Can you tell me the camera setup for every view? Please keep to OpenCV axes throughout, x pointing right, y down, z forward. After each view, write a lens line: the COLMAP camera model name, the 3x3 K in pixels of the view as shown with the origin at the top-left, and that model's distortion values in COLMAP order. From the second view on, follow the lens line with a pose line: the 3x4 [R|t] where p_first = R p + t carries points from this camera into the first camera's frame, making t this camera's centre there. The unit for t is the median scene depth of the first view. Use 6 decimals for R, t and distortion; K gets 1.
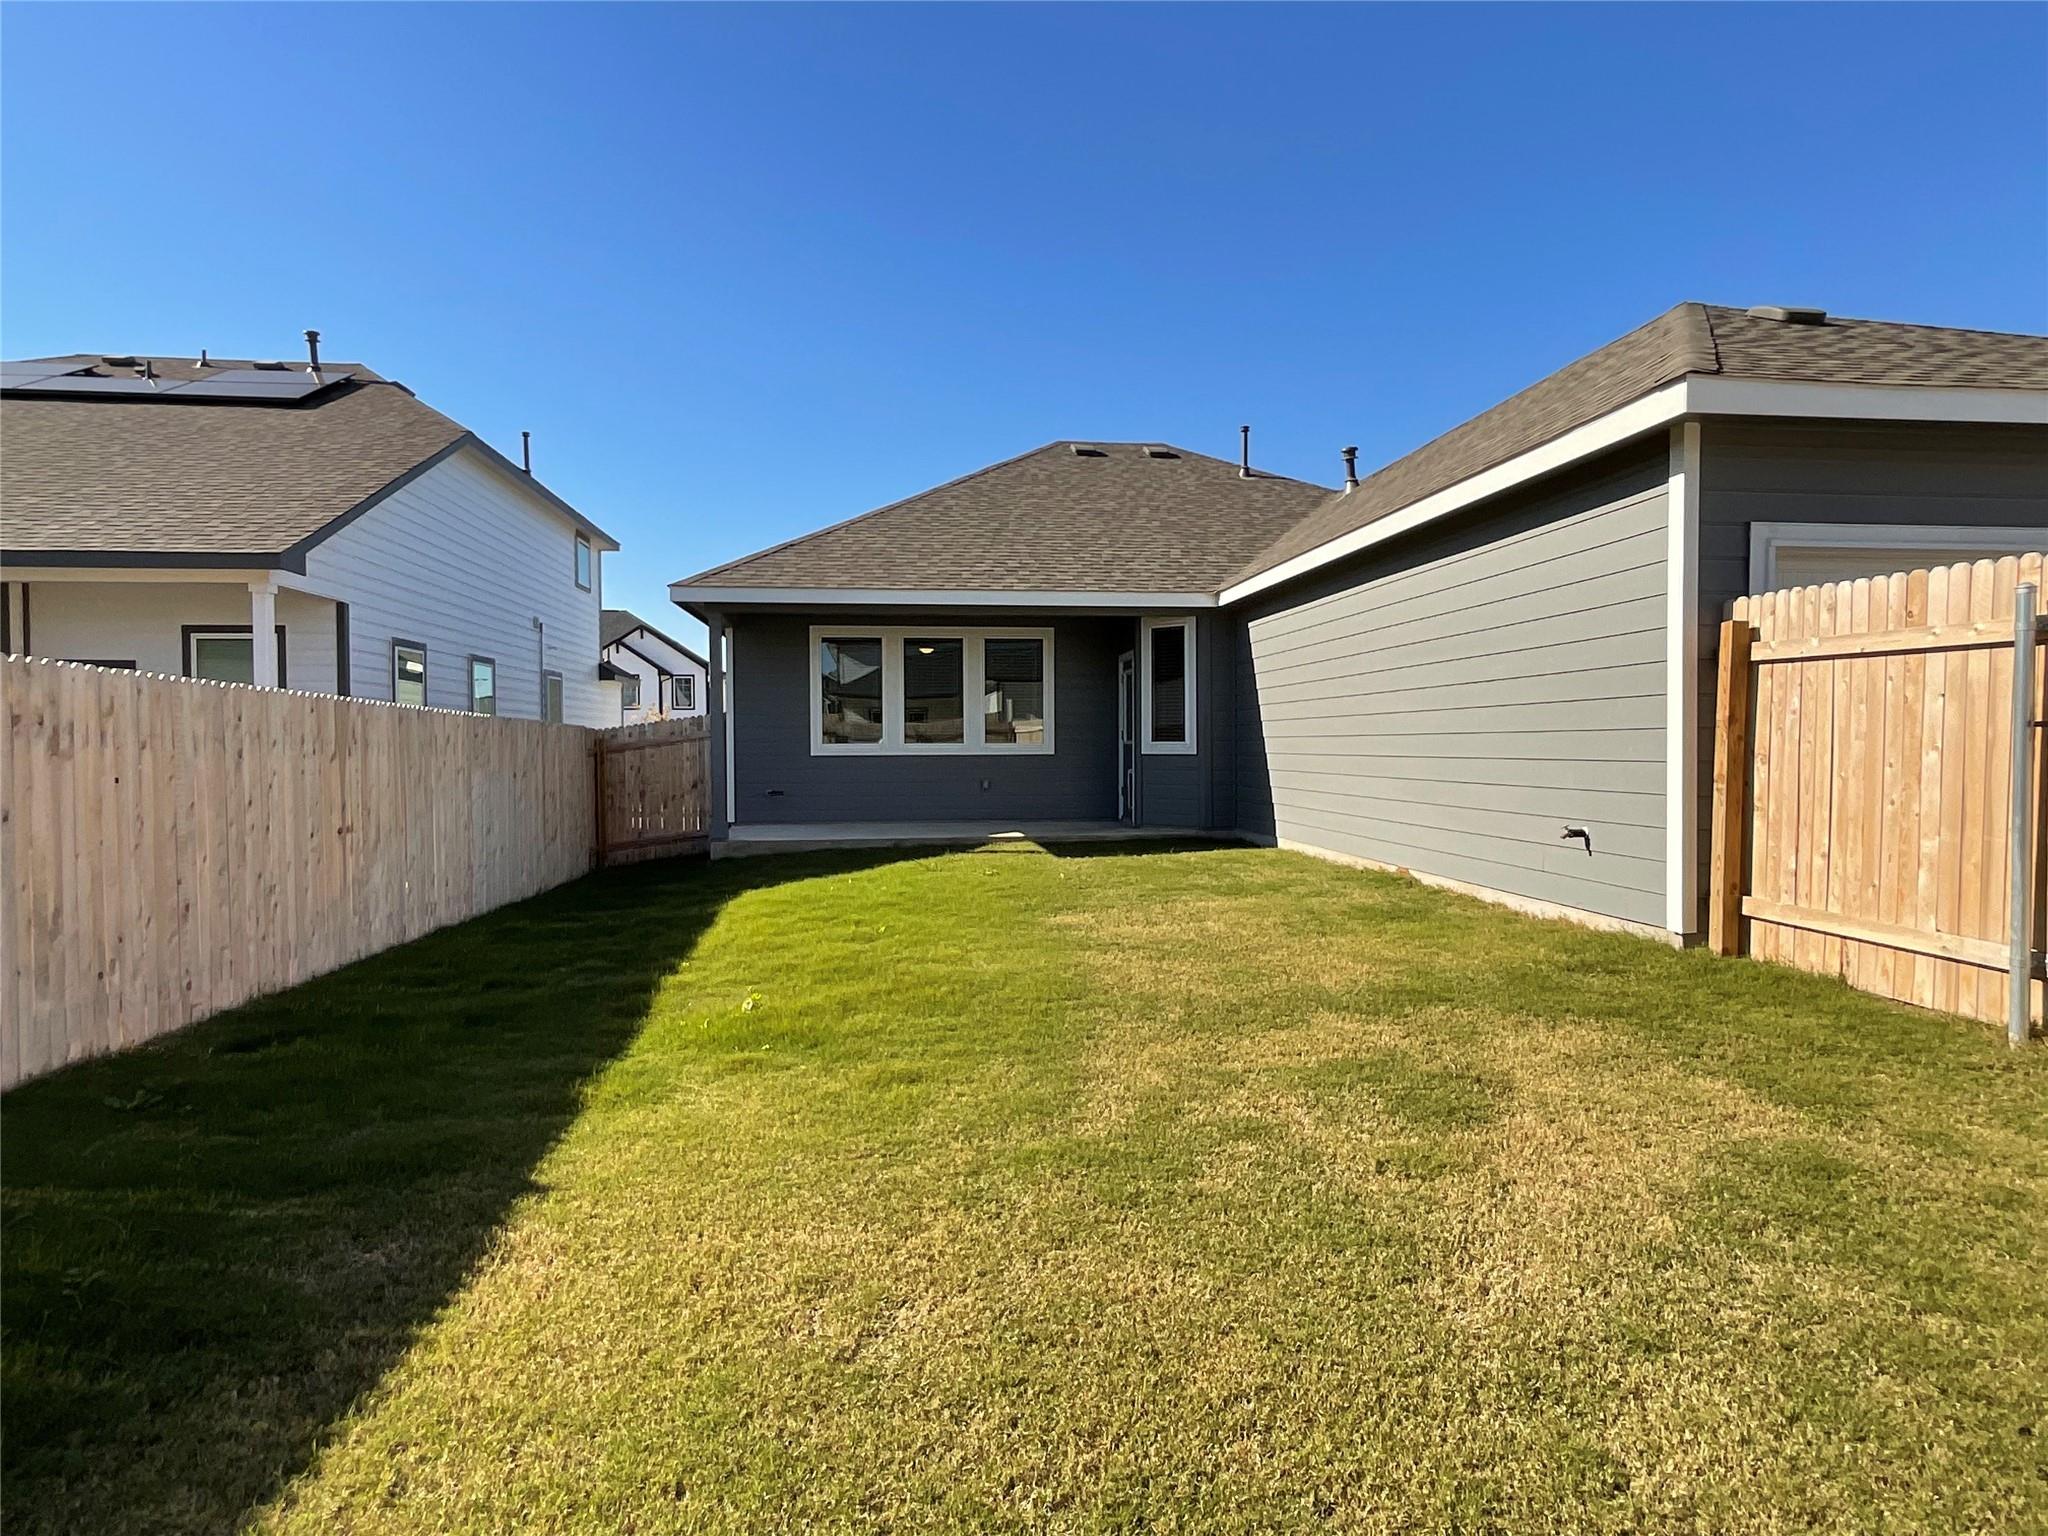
lens RADIAL K [[1132.3, 0, 1024.0], [0, 1132.3, 768.0], [0, 0, 1]] dist [0.000741, -0.001262]
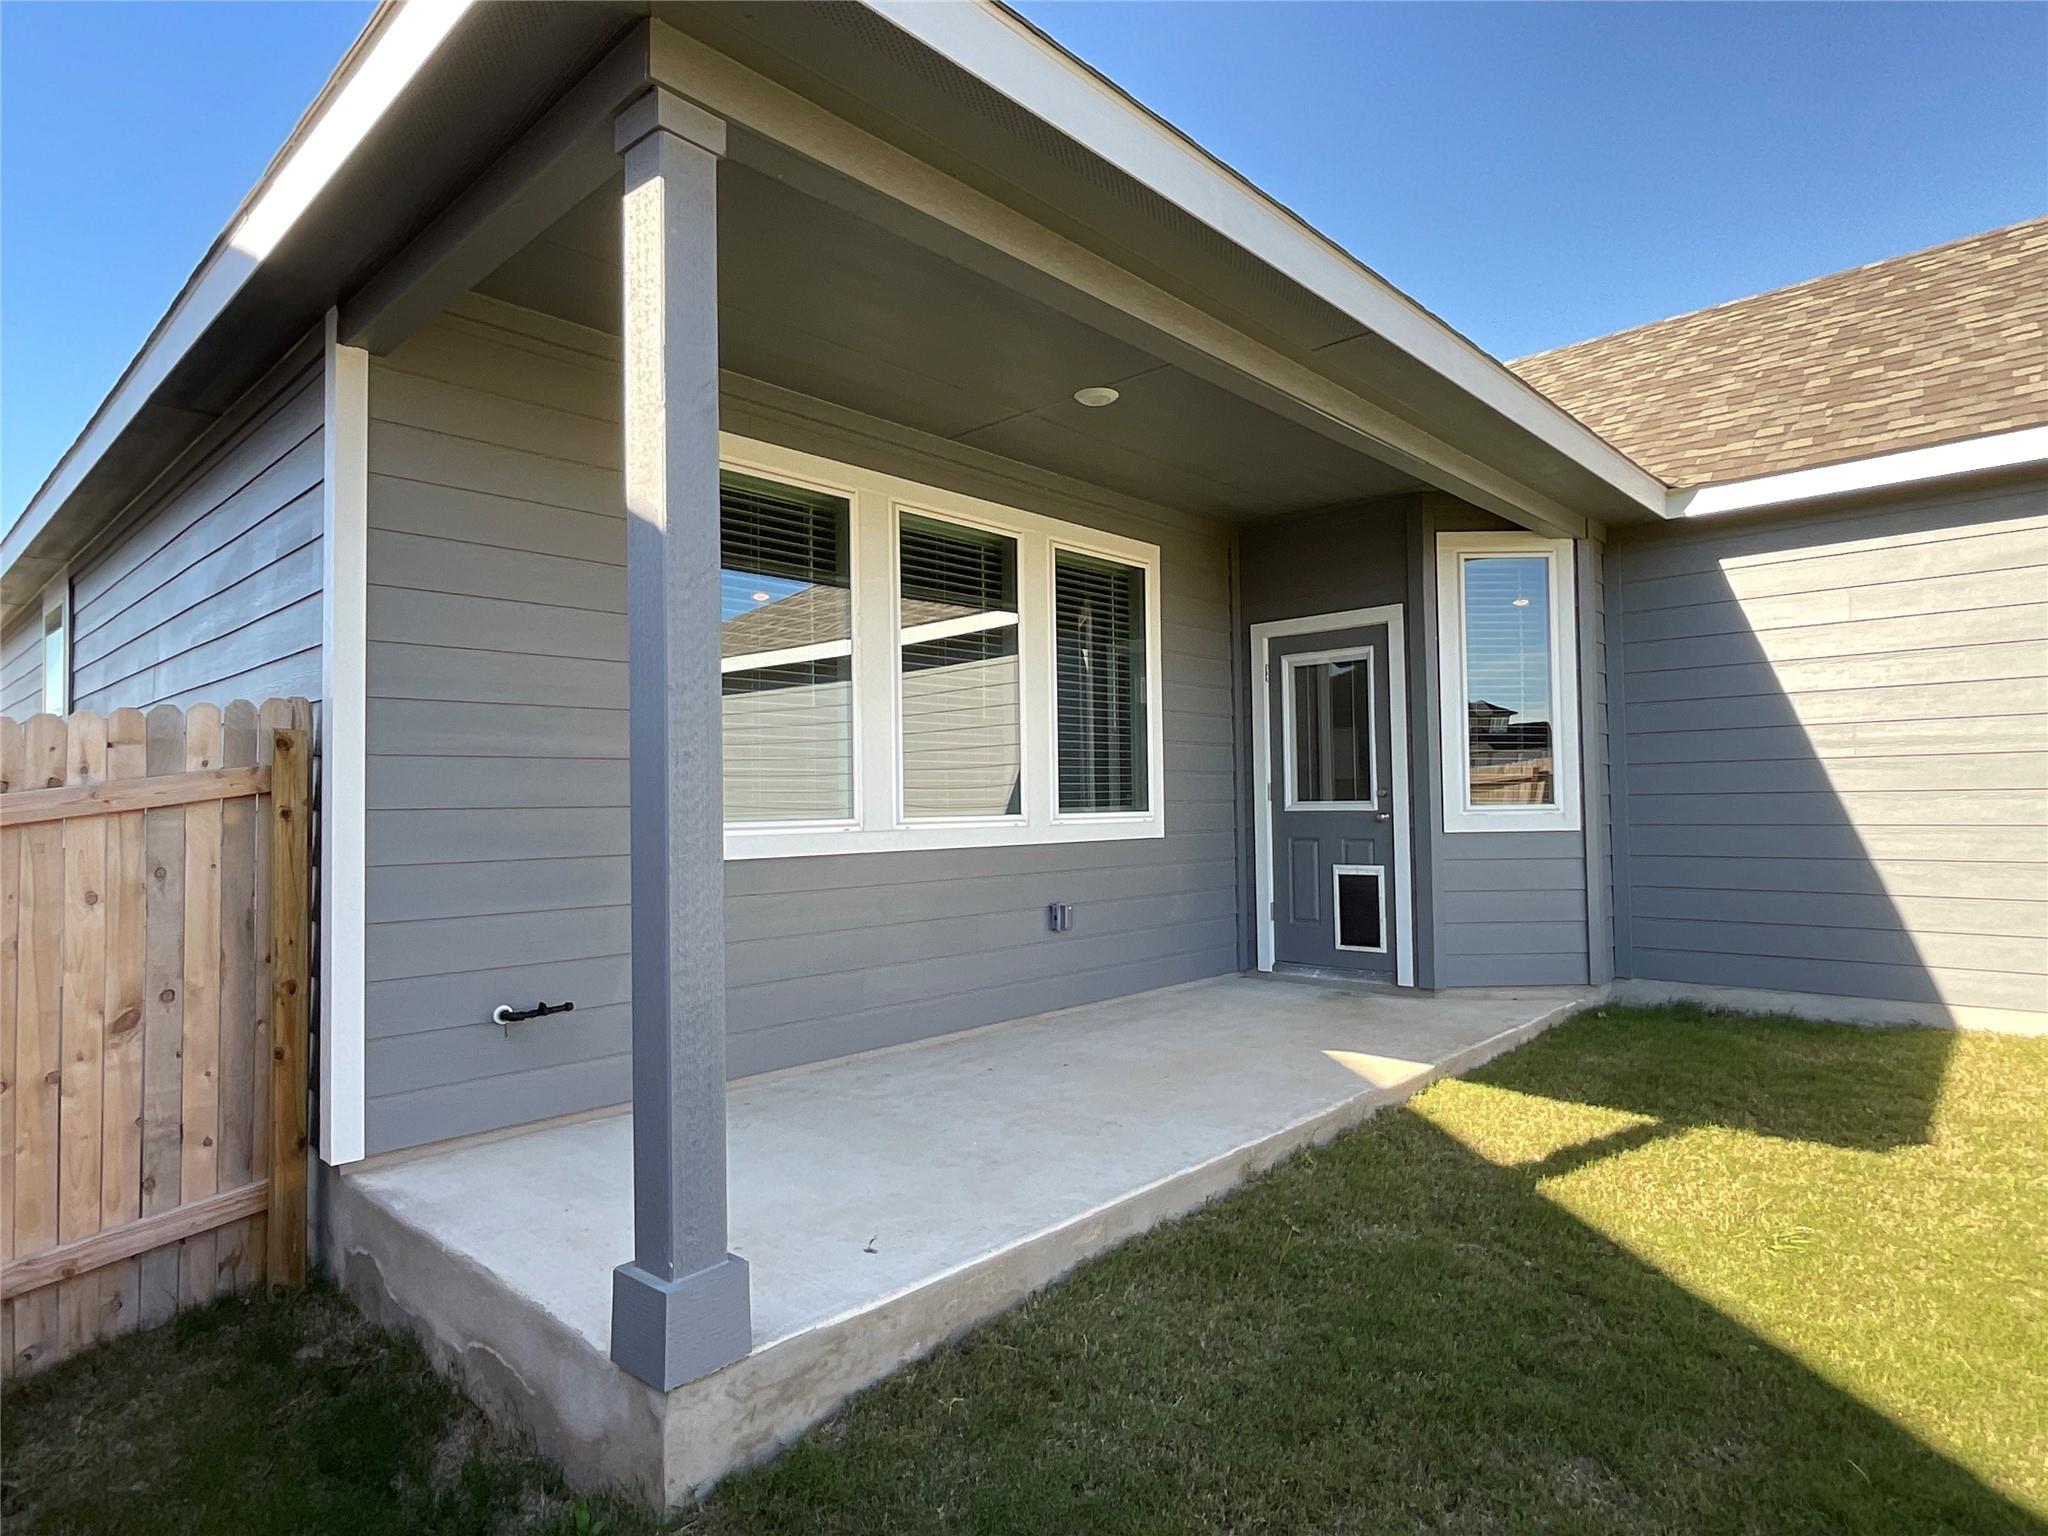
lens RADIAL K [[1132.3, 0, 1024.0], [0, 1132.3, 768.0], [0, 0, 1]] dist [0.000741, -0.001262]
pose [[0.763572, 0.012924, 0.645593, -0.302889], [0.023802, 0.998557, -0.048141, -0.018970], [-0.645284, 0.052126, 0.762162, 0.720662]]
